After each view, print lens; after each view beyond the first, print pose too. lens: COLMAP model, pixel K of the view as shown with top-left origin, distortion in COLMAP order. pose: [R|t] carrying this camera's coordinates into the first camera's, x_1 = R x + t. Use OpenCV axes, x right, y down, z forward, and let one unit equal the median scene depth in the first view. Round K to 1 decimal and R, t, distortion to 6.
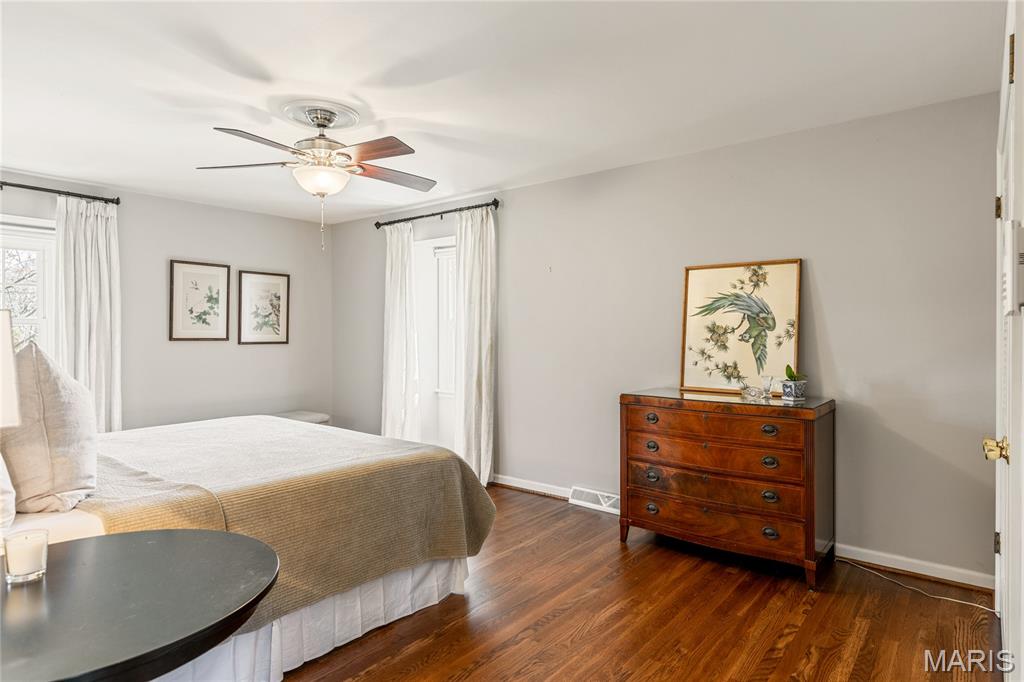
lens RADIAL K [[580.3, 0, 509.0], [0, 580.3, 339.9], [0, 0, 1]] dist [-0.000588, 0.000014]
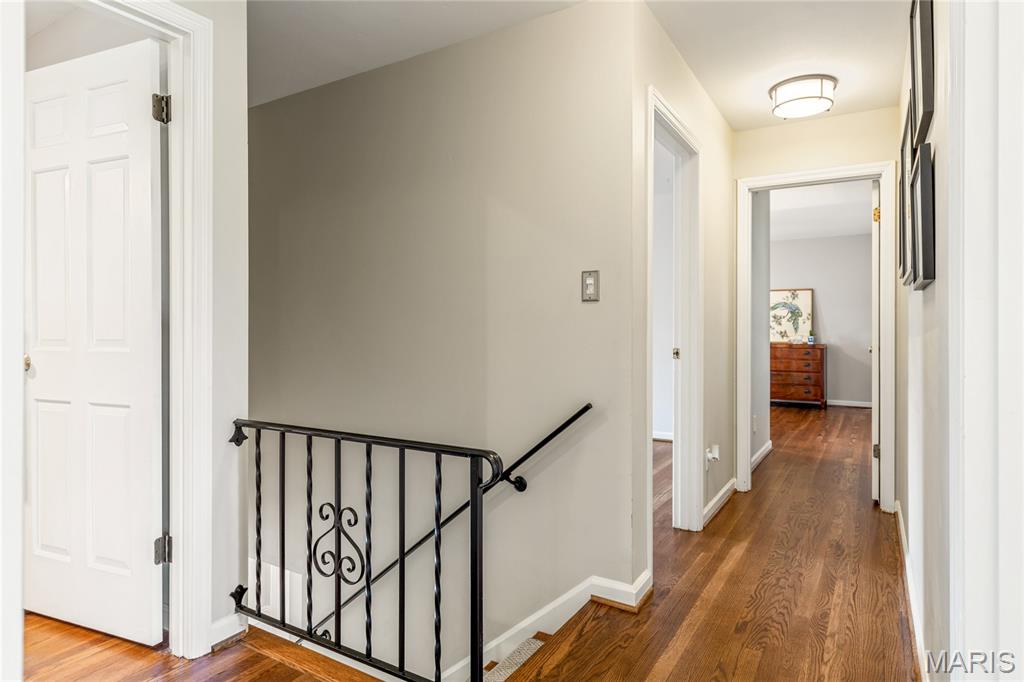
lens RADIAL K [[580.3, 0, 515.2], [0, 580.3, 336.4], [0, 0, 1]] dist [-0.000588, 0.000014]
pose [[0.991026, 0.002835, 0.133642, -1.088459], [-0.002246, 0.999987, -0.004558, 0.079963], [-0.133653, 0.004217, 0.991019, -1.294461]]
